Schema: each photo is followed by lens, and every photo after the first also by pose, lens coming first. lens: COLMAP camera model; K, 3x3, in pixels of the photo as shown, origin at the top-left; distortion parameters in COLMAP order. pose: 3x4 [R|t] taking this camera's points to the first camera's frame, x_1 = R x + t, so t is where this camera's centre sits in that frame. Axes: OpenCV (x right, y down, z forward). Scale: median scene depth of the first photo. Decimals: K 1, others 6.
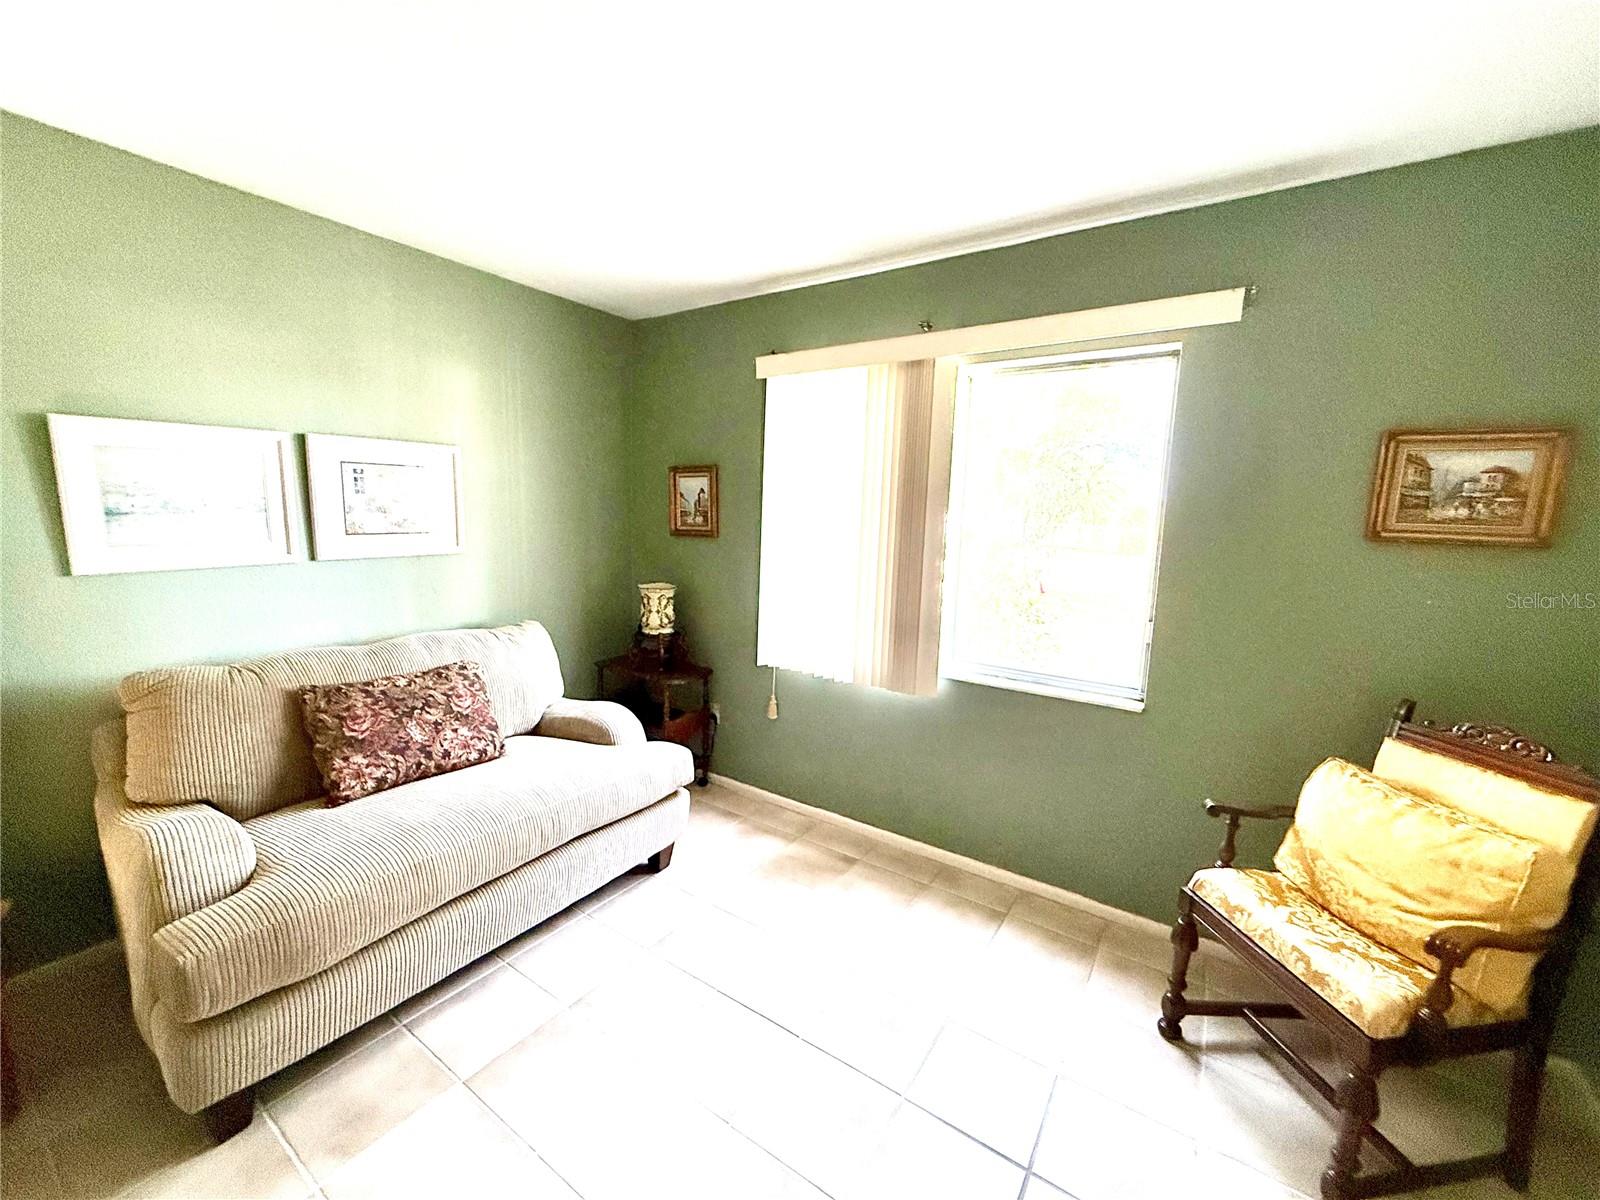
lens RADIAL K [[639.0, 0, 787.9], [0, 639.0, 603.6], [0, 0, 1]] dist [-0.001197, 0.000420]
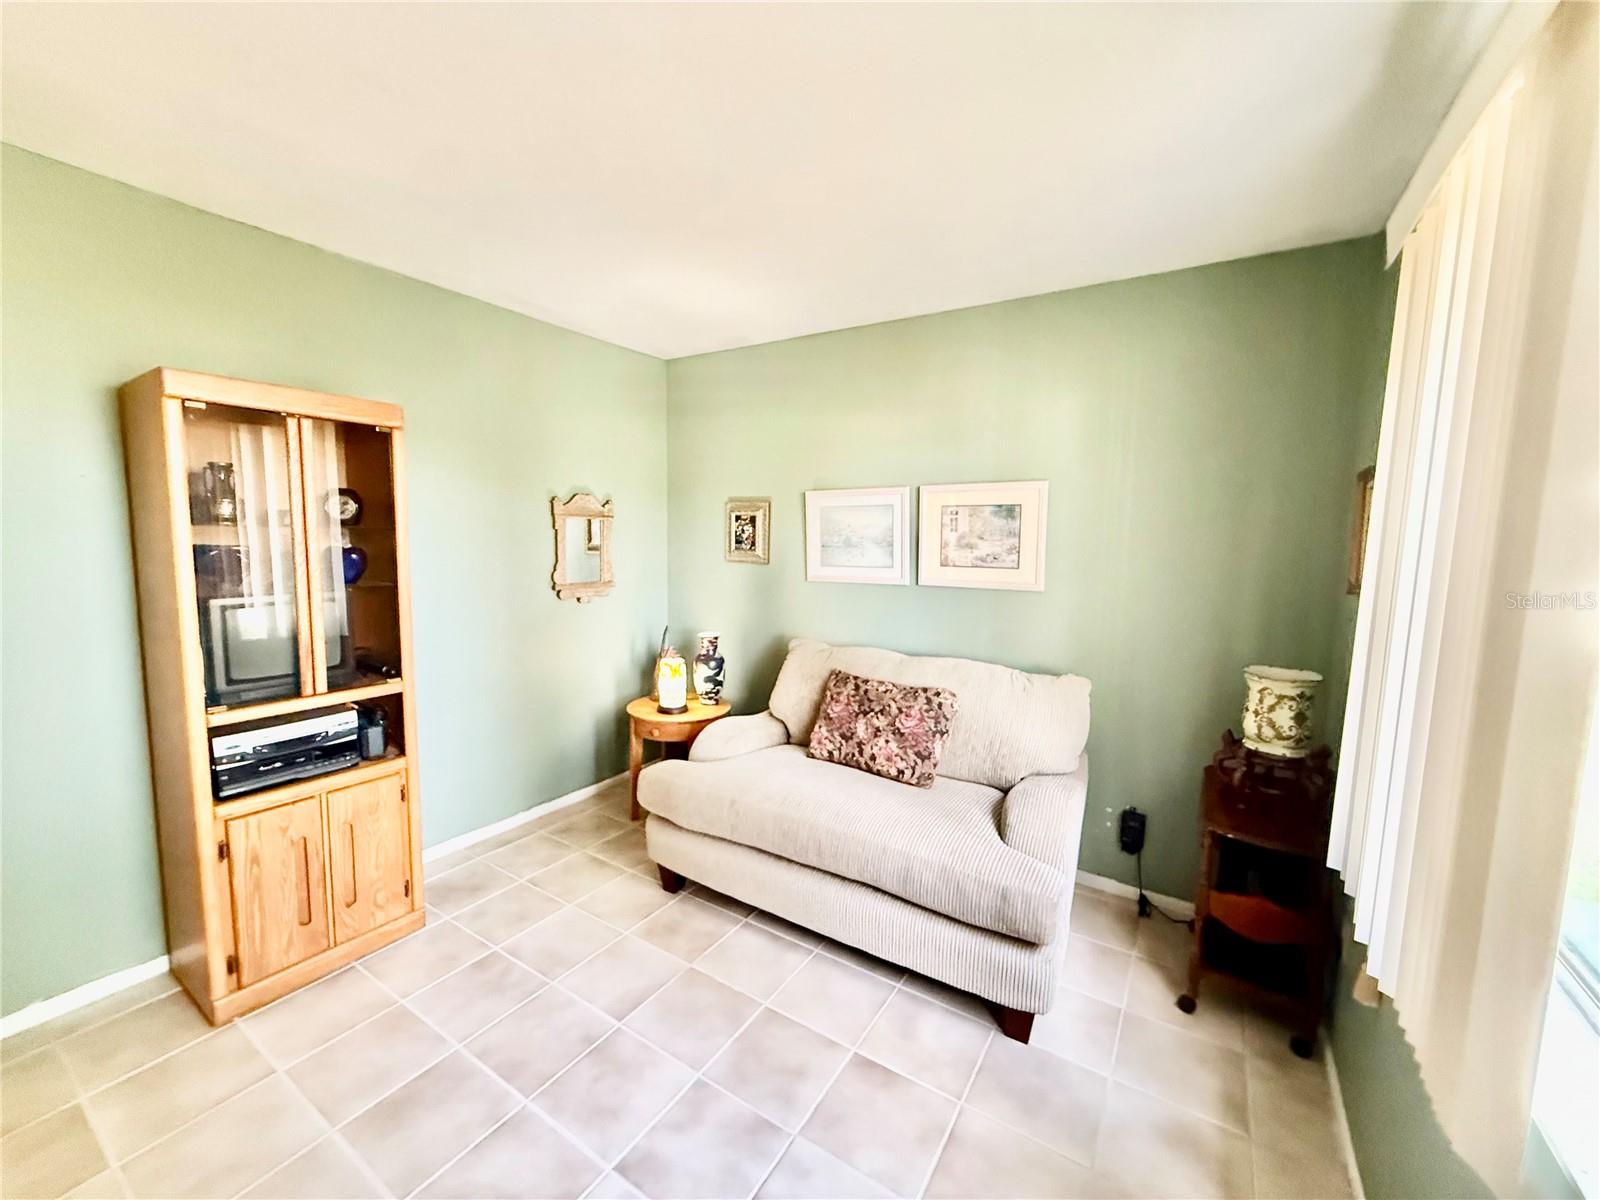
lens RADIAL K [[639.0, 0, 787.3], [0, 639.0, 602.9], [0, 0, 1]] dist [-0.001197, 0.000420]
pose [[0.021994, 0.077809, -0.996726, 0.546056], [-0.163571, 0.983813, 0.073191, -0.087894], [0.986286, 0.161425, 0.034365, 0.742618]]
